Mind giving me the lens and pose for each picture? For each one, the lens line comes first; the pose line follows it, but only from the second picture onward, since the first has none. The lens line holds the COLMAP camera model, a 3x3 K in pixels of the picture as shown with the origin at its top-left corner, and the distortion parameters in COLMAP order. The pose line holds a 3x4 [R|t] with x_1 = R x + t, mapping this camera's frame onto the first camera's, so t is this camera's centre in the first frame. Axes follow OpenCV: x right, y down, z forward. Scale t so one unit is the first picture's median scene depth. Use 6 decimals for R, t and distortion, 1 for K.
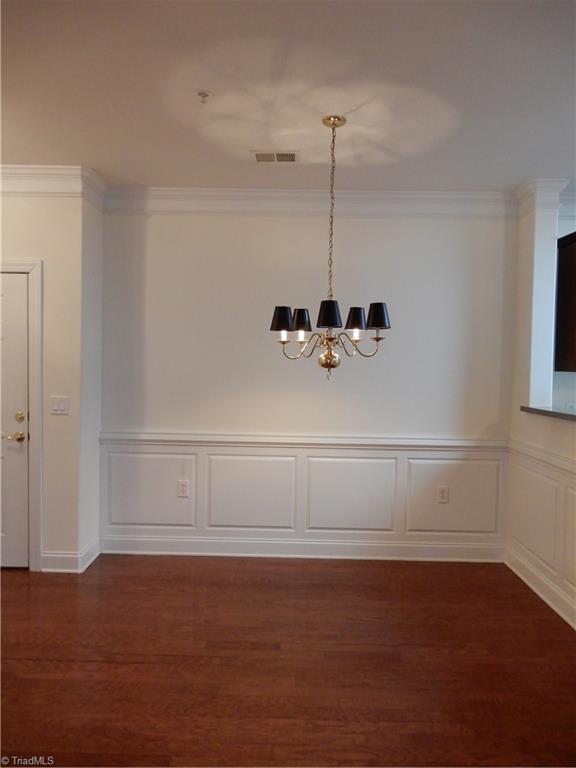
lens RADIAL K [[544.6, 0, 288.0], [0, 544.6, 384.0], [0, 0, 1]] dist [0.004617, 0.001979]
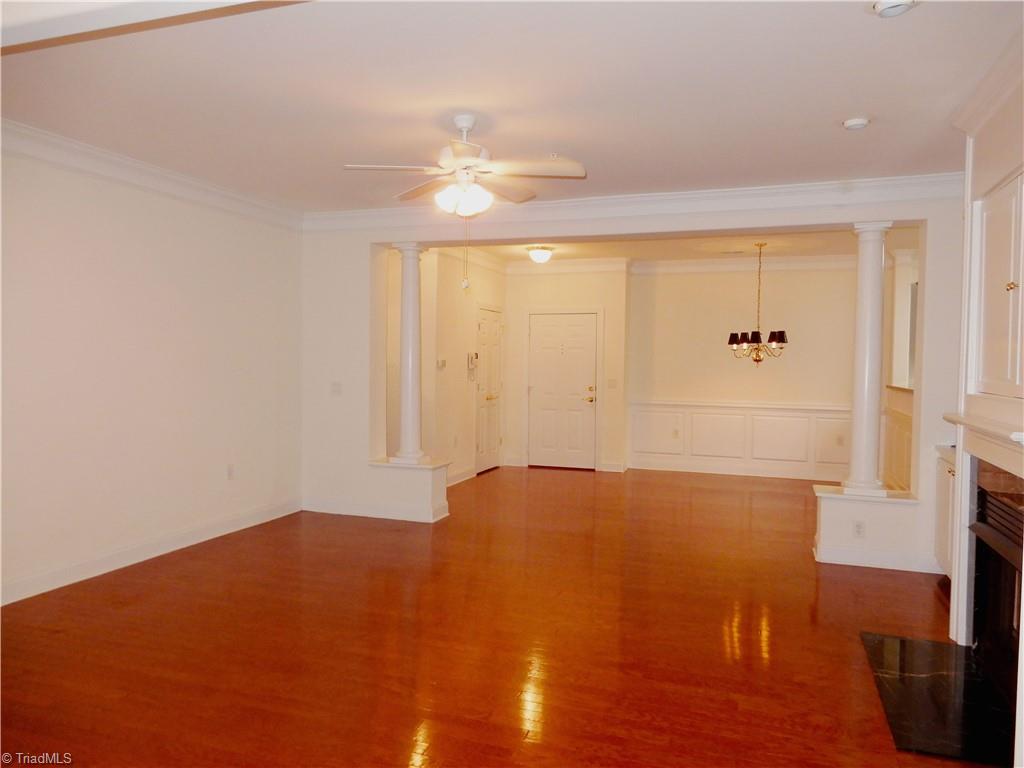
lens RADIAL K [[726.1, 0, 513.3], [0, 726.1, 369.8], [0, 0, 1]] dist [0.004617, 0.001979]
pose [[0.946631, 0.001617, -0.322316, 0.065497], [-0.010753, 0.999589, -0.026568, 0.065366], [0.322140, 0.028616, 0.946259, -1.482707]]
